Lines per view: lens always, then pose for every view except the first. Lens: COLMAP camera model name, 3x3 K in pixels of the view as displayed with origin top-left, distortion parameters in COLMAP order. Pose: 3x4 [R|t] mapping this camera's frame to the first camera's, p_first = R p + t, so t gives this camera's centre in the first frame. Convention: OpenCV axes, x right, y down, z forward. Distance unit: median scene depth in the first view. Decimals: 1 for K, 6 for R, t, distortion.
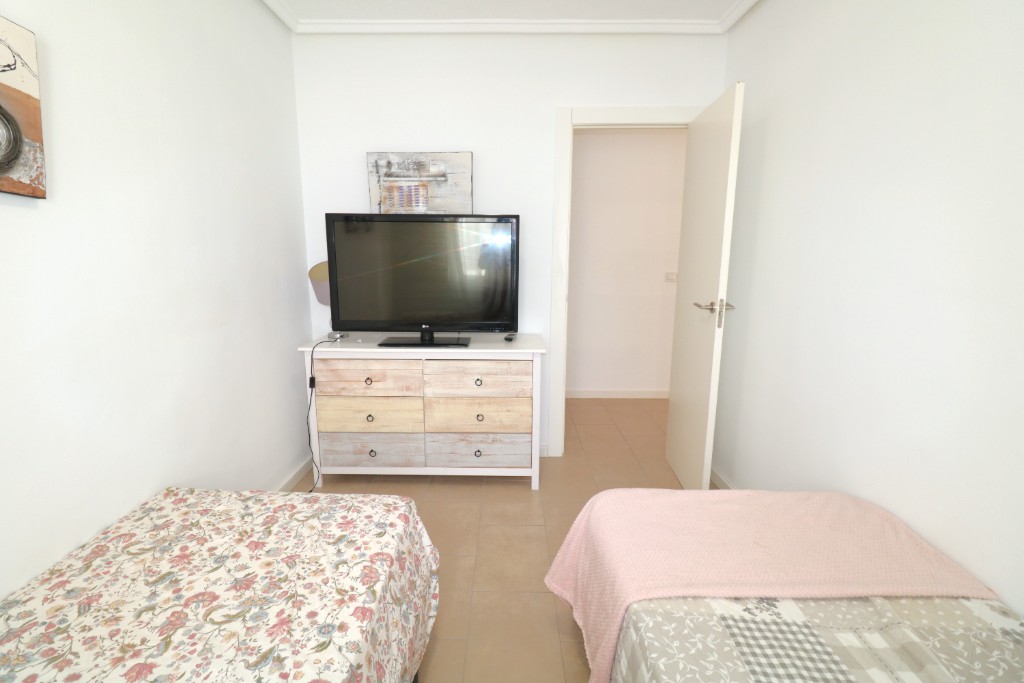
lens RADIAL K [[464.3, 0, 509.2], [0, 464.3, 338.3], [0, 0, 1]] dist [-0.003645, -0.000278]
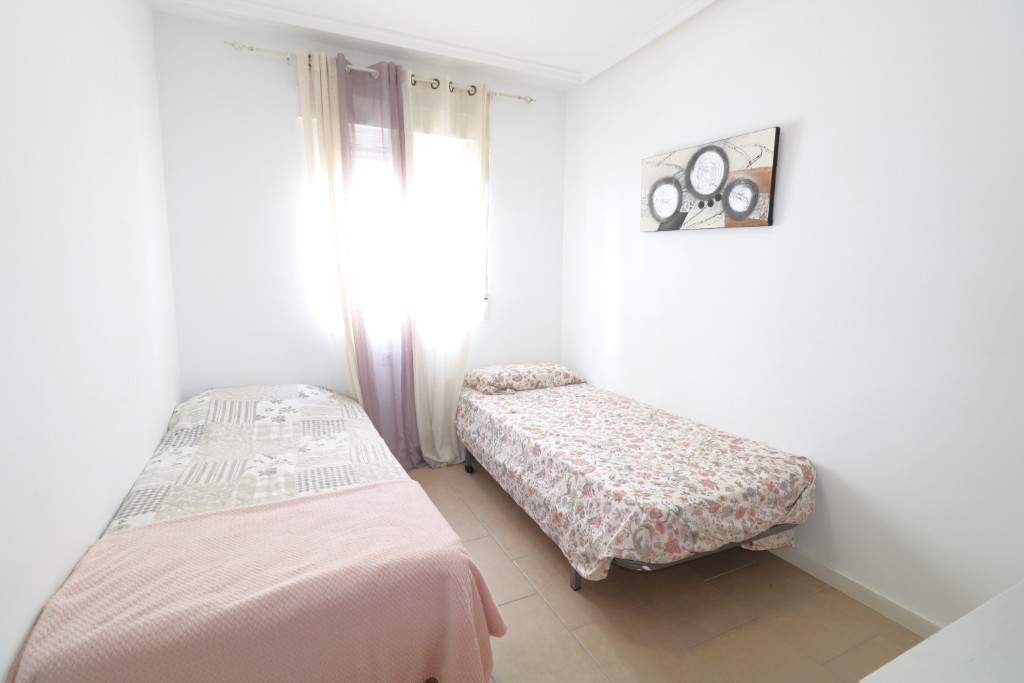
lens RADIAL K [[478.2, 0, 509.8], [0, 478.2, 346.8], [0, 0, 1]] dist [0.000696, 0.000023]
pose [[-0.893542, 0.057064, -0.445338, 0.616667], [-0.092719, 0.947057, 0.307387, -0.333015], [0.439302, 0.315954, -0.840944, 2.180842]]
